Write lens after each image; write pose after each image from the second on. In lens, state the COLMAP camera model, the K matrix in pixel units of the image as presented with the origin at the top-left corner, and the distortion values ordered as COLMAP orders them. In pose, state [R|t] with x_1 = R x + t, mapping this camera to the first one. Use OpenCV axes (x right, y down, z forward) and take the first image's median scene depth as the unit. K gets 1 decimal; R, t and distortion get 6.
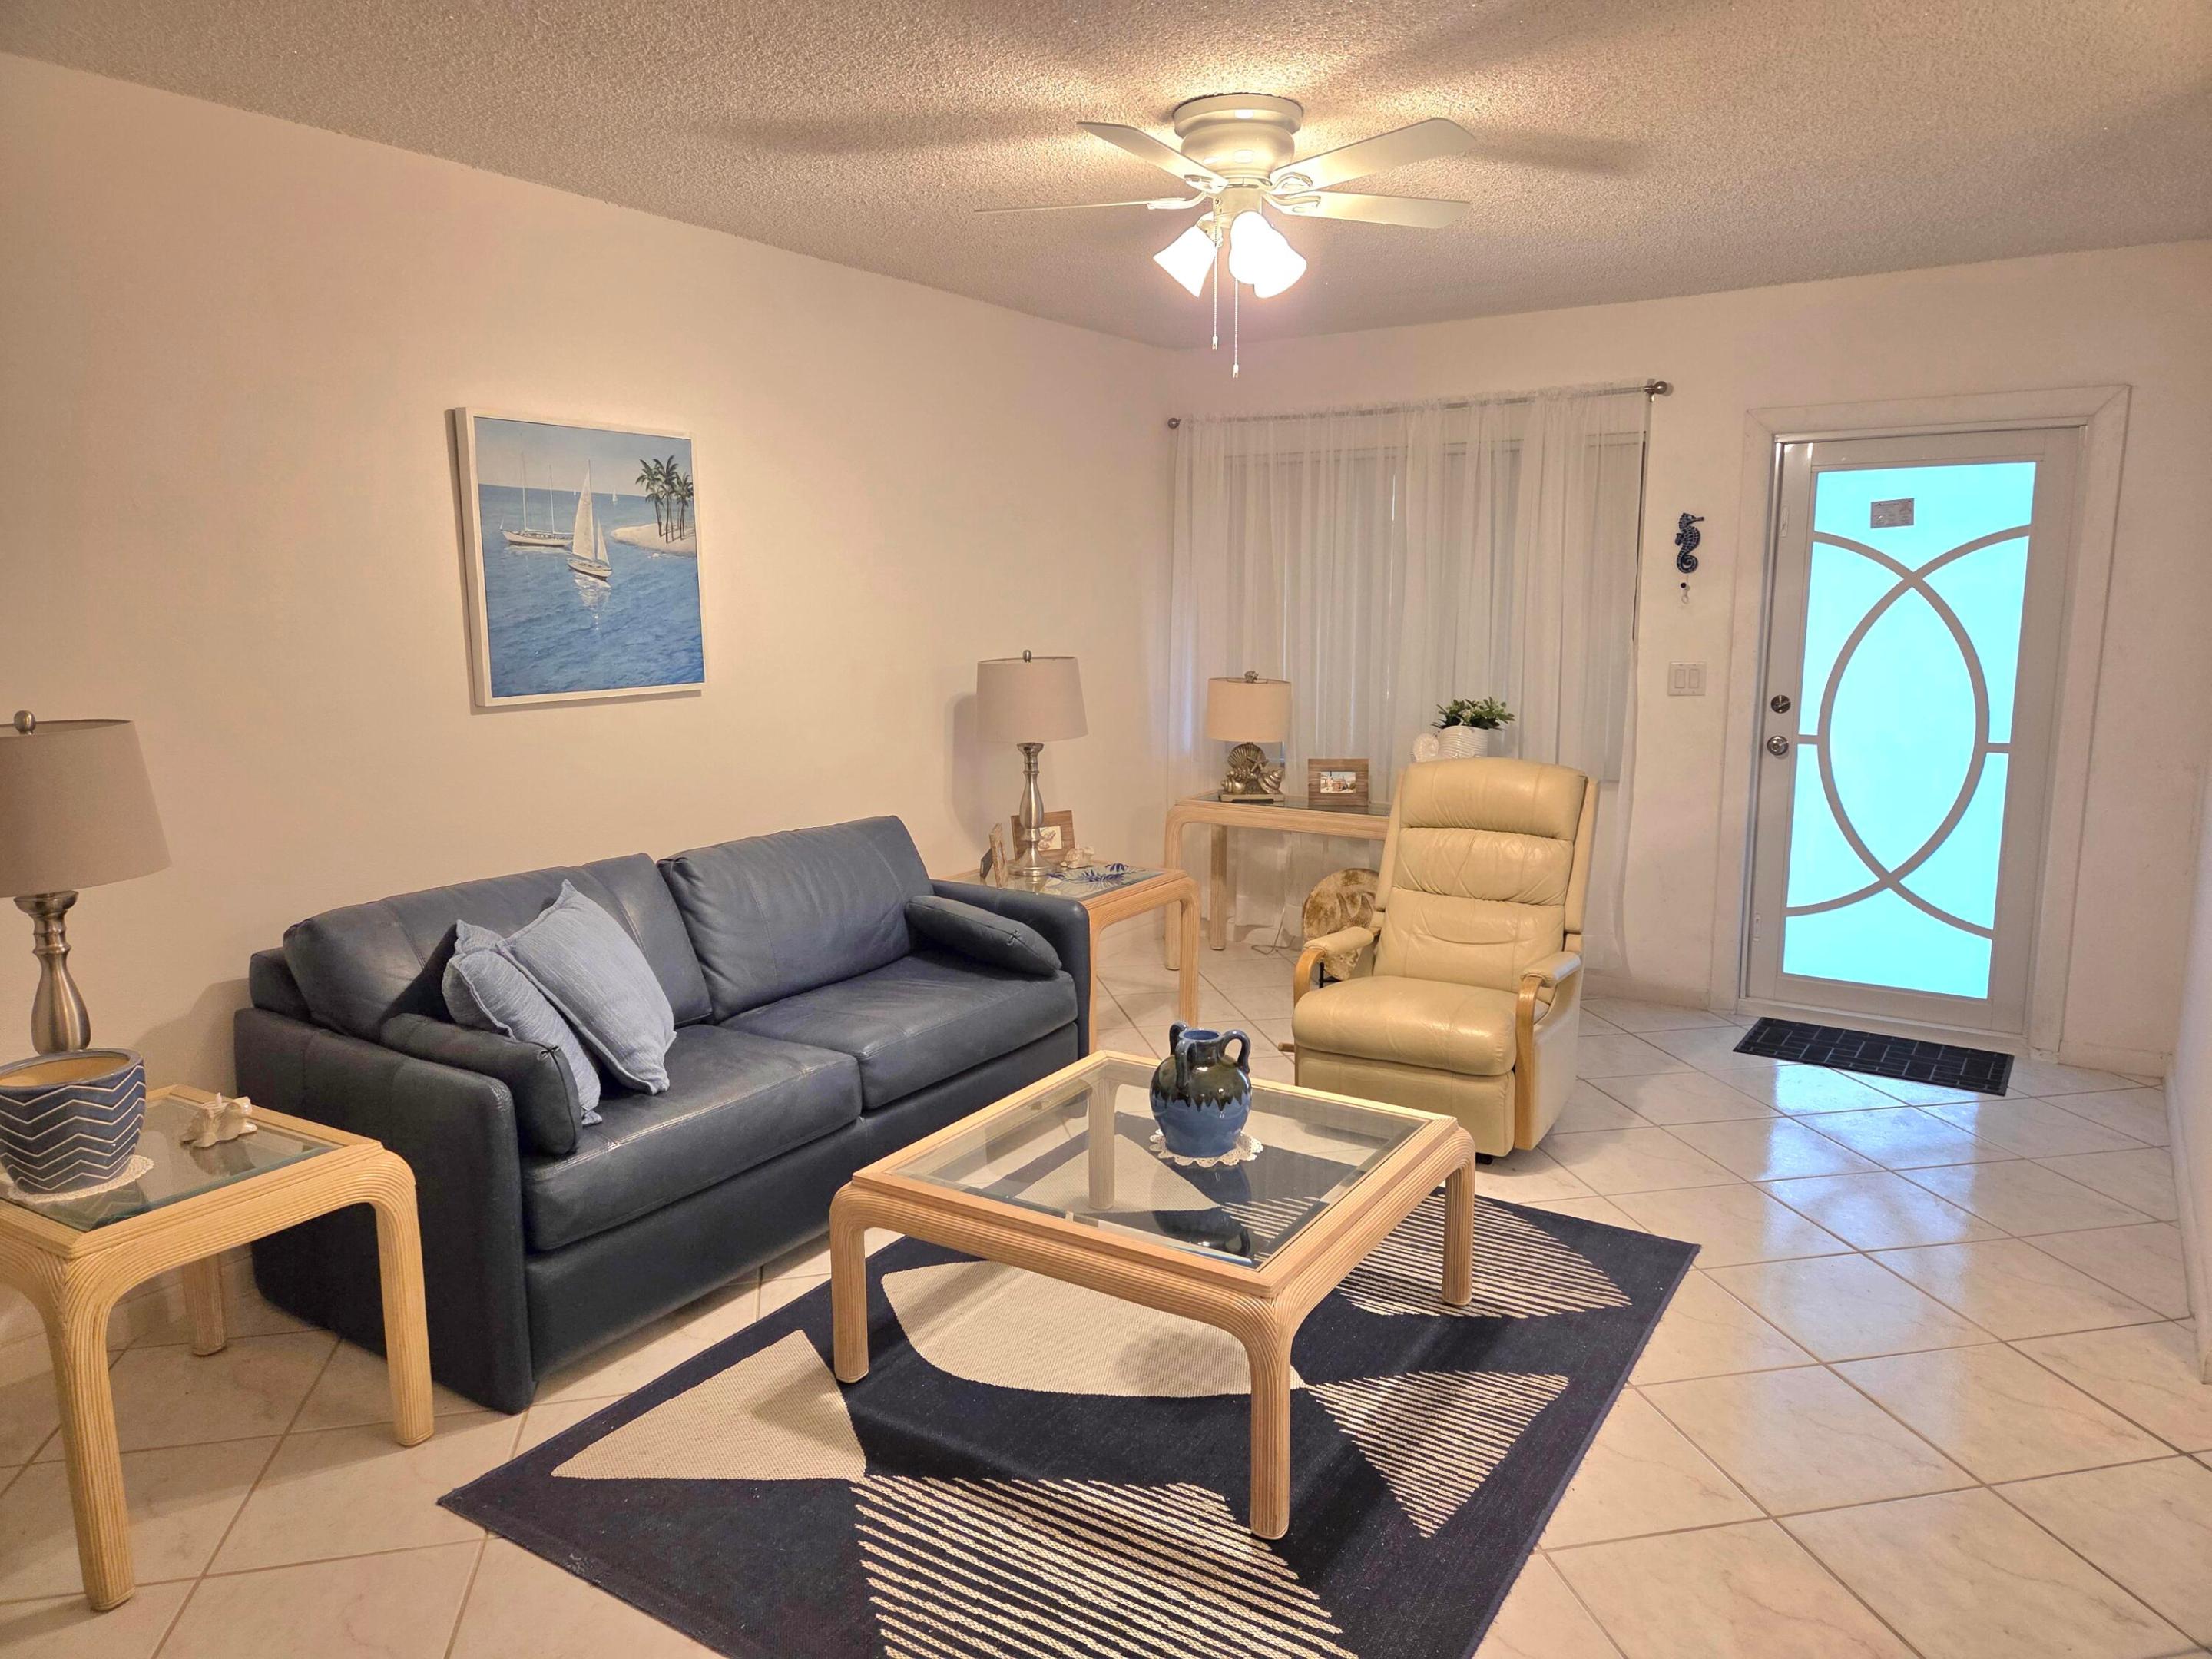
lens RADIAL K [[1503.8, 0, 1116.0], [0, 1503.8, 842.9], [0, 0, 1]] dist [0.036041, -0.005524]
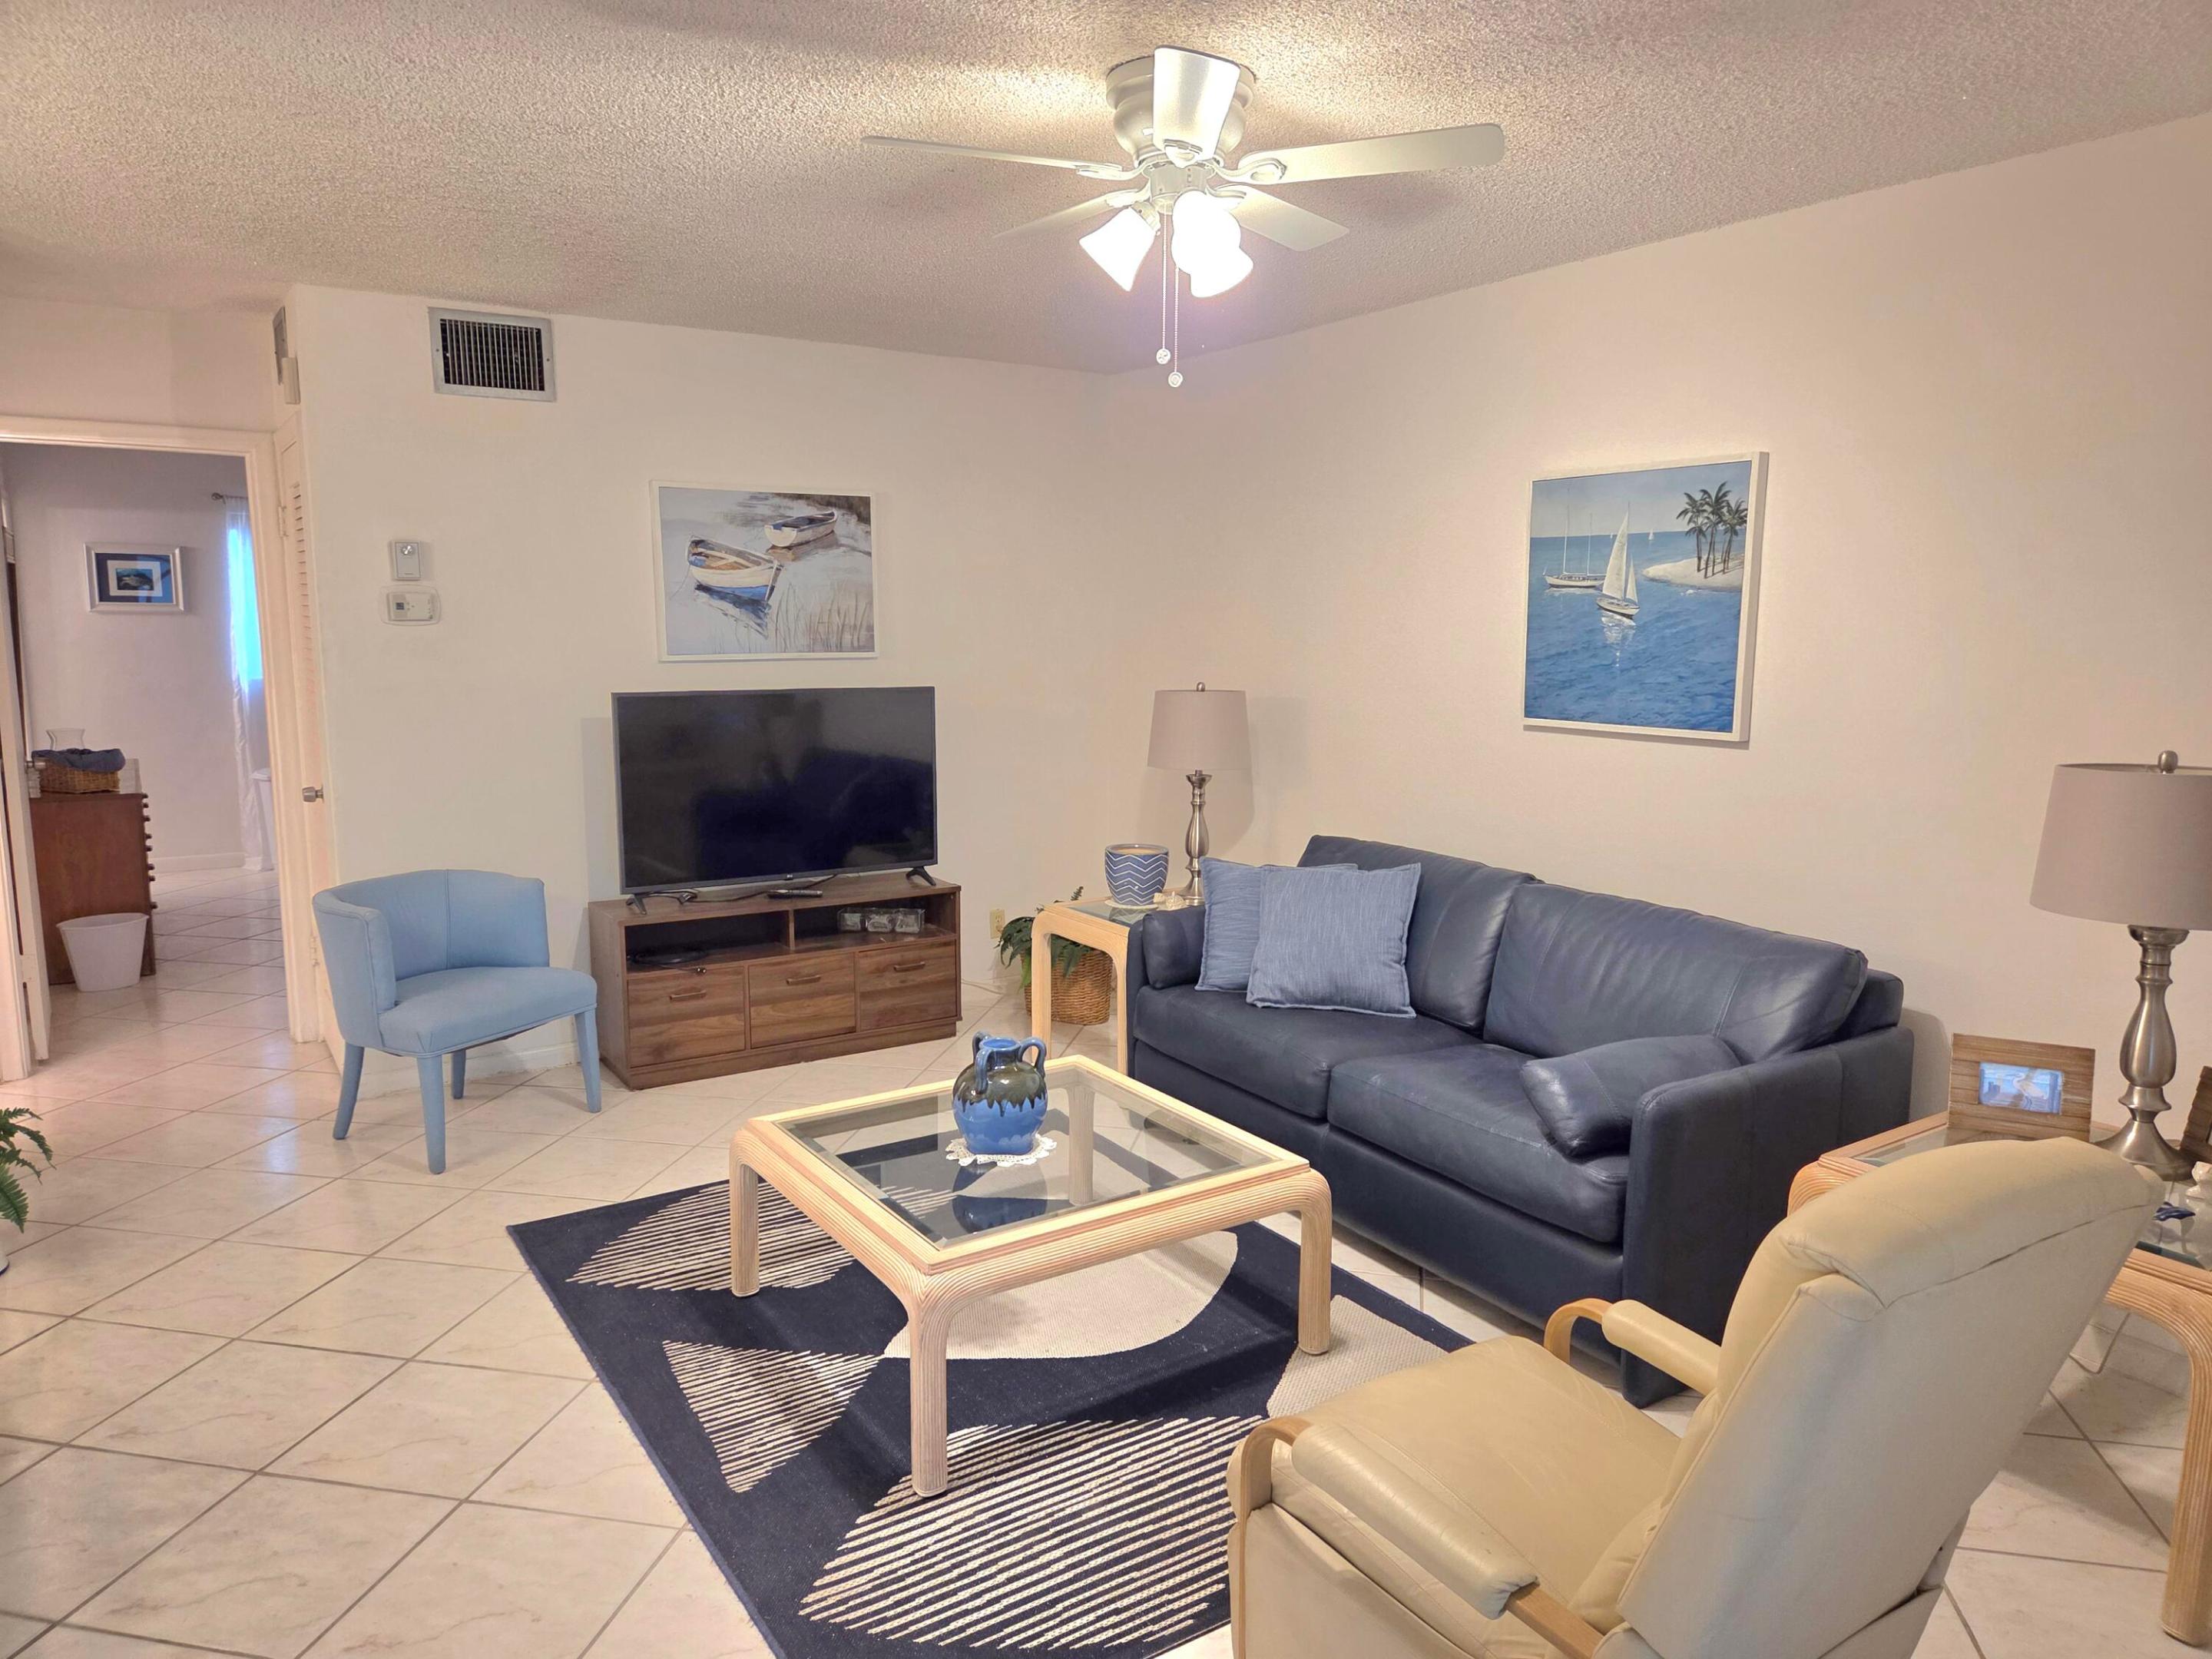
lens RADIAL K [[1503.8, 0, 1116.0], [0, 1503.8, 833.9], [0, 0, 1]] dist [0.036041, -0.005524]
pose [[-0.418972, 0.130722, -0.898540, 0.739719], [-0.158265, 0.963921, 0.214030, -0.196893], [0.894100, 0.231880, -0.383167, 1.114534]]
